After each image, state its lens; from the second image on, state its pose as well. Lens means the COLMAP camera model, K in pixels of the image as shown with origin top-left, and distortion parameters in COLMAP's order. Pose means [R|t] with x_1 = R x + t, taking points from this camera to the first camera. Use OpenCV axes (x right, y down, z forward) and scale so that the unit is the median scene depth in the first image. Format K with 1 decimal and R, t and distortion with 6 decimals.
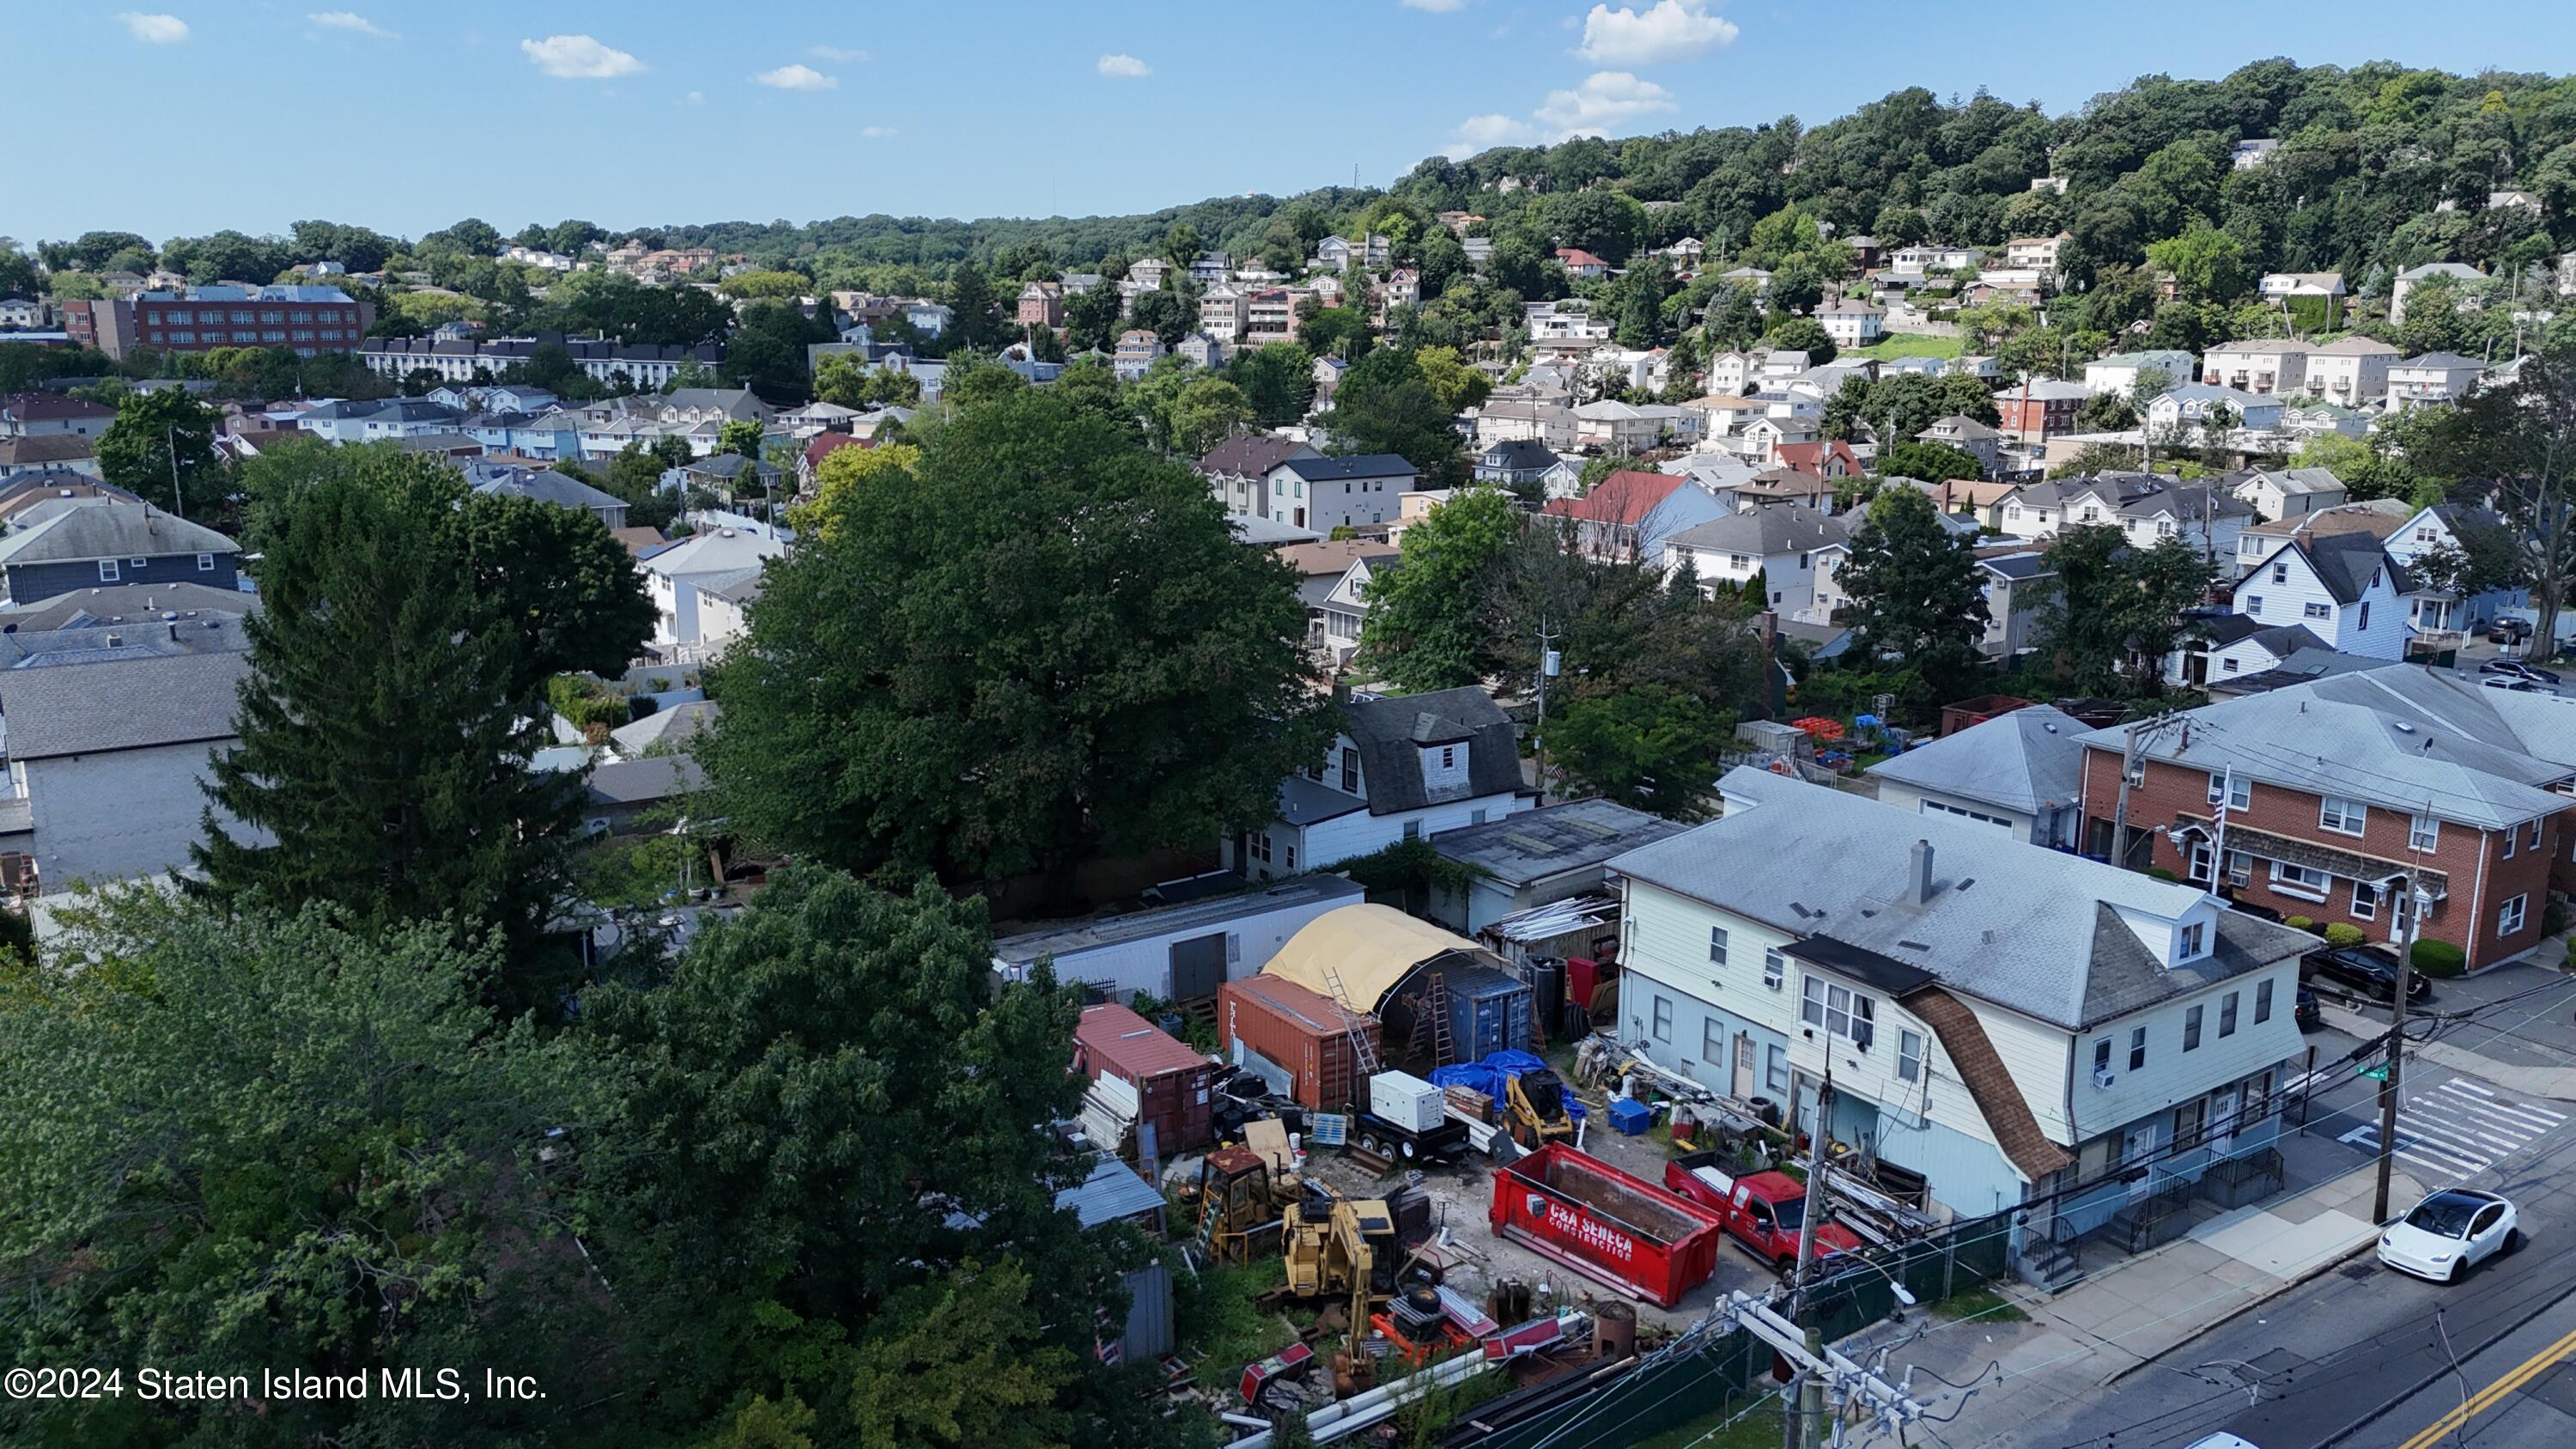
lens RADIAL K [[1896.3, 0, 1301.0], [0, 1896.3, 726.9], [0, 0, 1]] dist [0.077025, -0.068092]
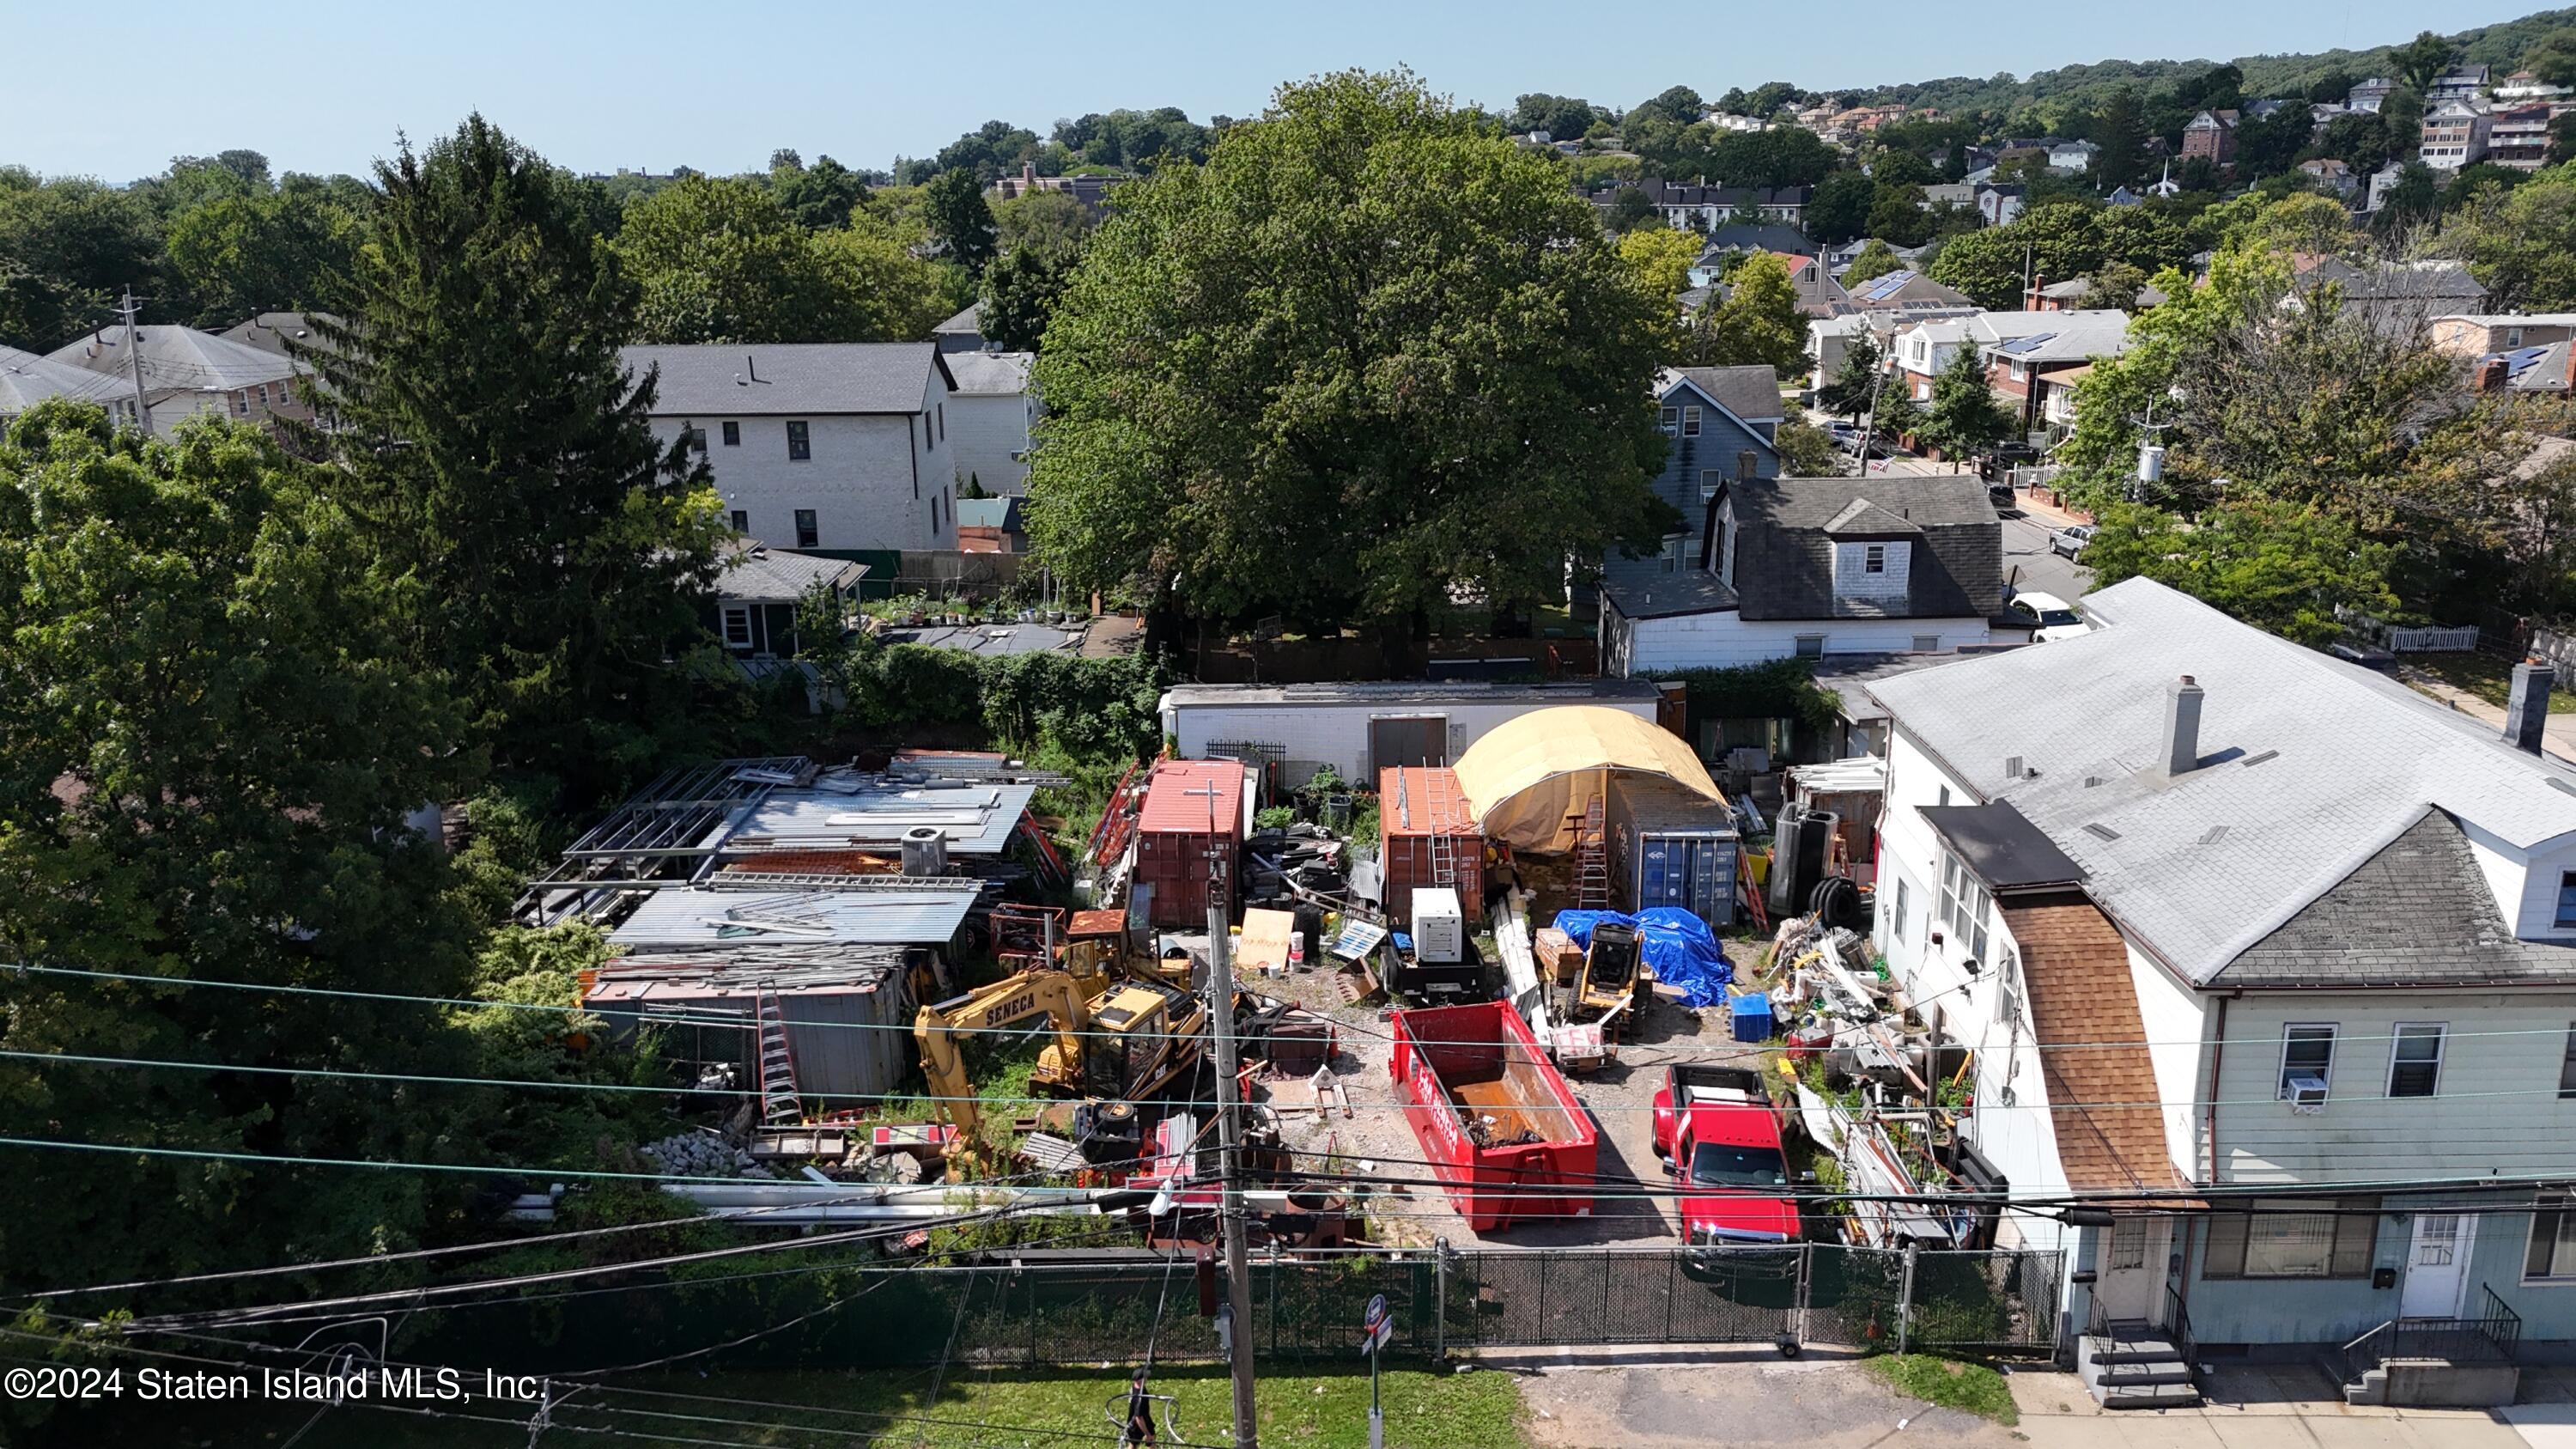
lens RADIAL K [[1896.3, 0, 1299.0], [0, 1896.3, 715.7], [0, 0, 1]] dist [0.077025, -0.068092]
pose [[0.820868, 0.138415, -0.554092, 0.046468], [-0.105934, 0.990253, 0.090432, 0.004899], [0.561208, -0.015535, 0.827529, 0.033938]]
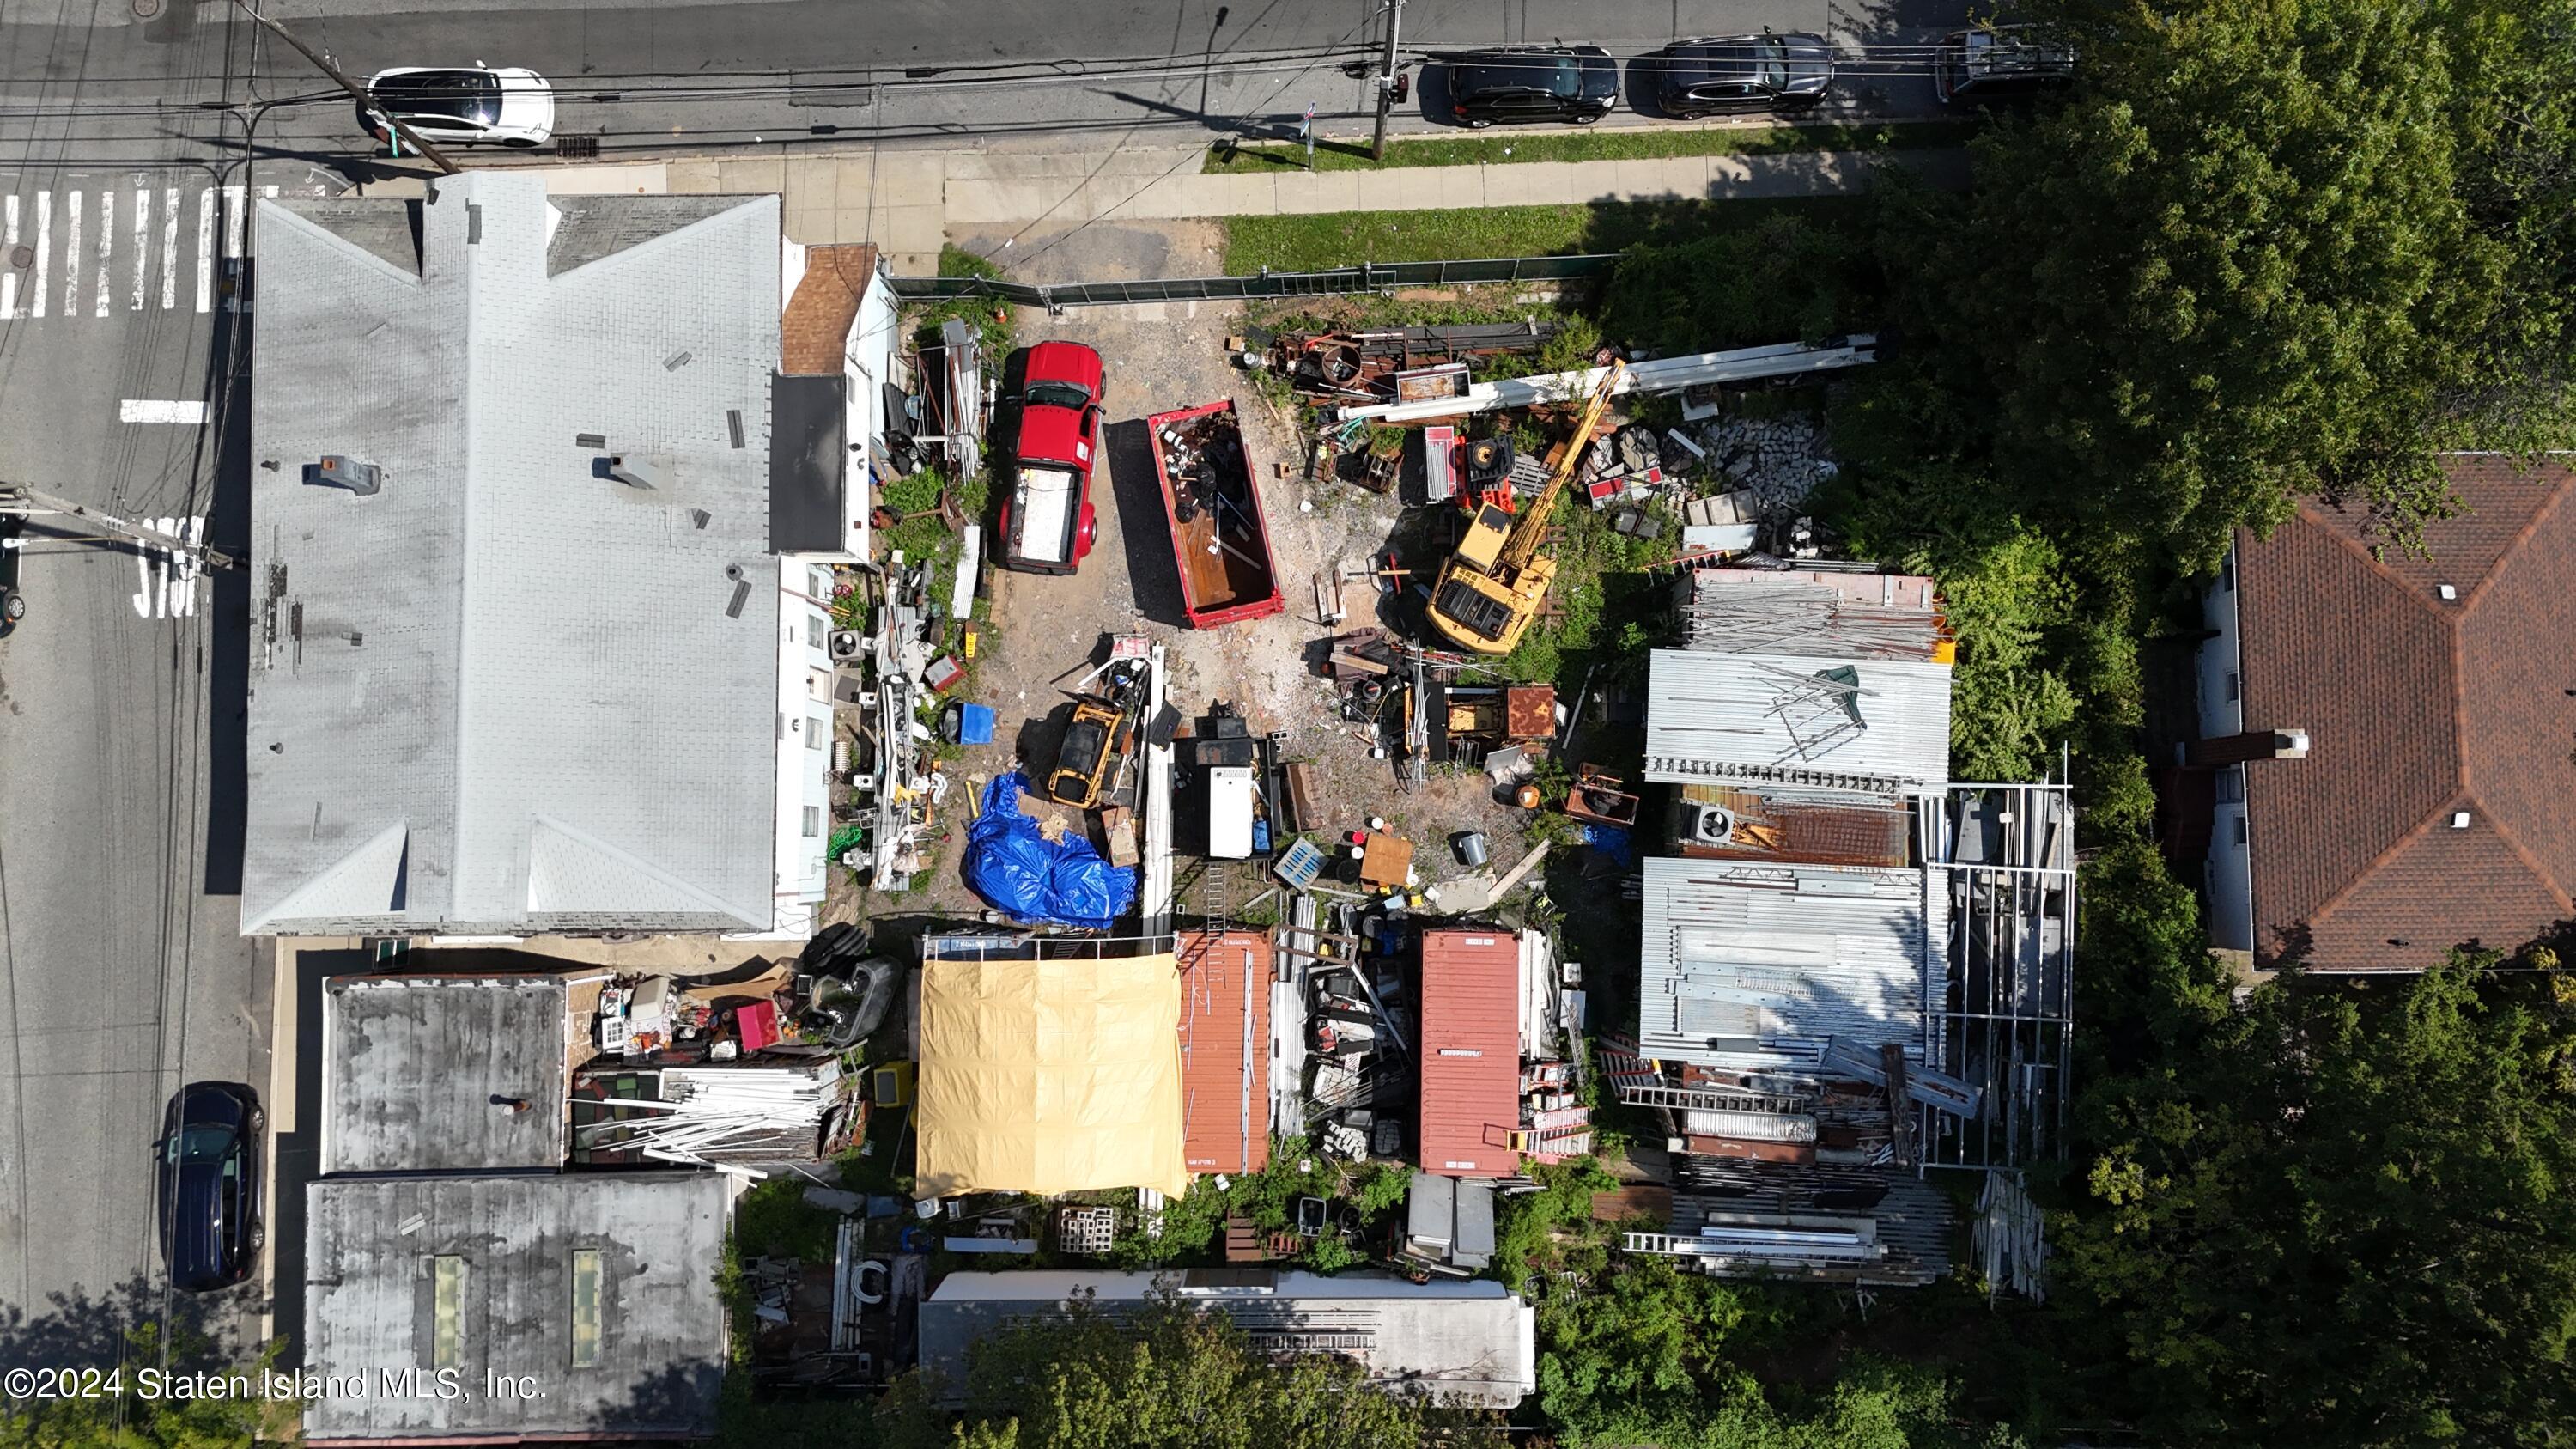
lens RADIAL K [[1896.3, 0, 1292.6], [0, 1896.3, 729.2], [0, 0, 1]] dist [0.077025, -0.068092]
pose [[-0.824003, -0.564465, 0.048976, 0.001050], [0.139938, -0.118992, 0.982984, -0.069909], [-0.549033, 0.816835, 0.177040, 0.085869]]
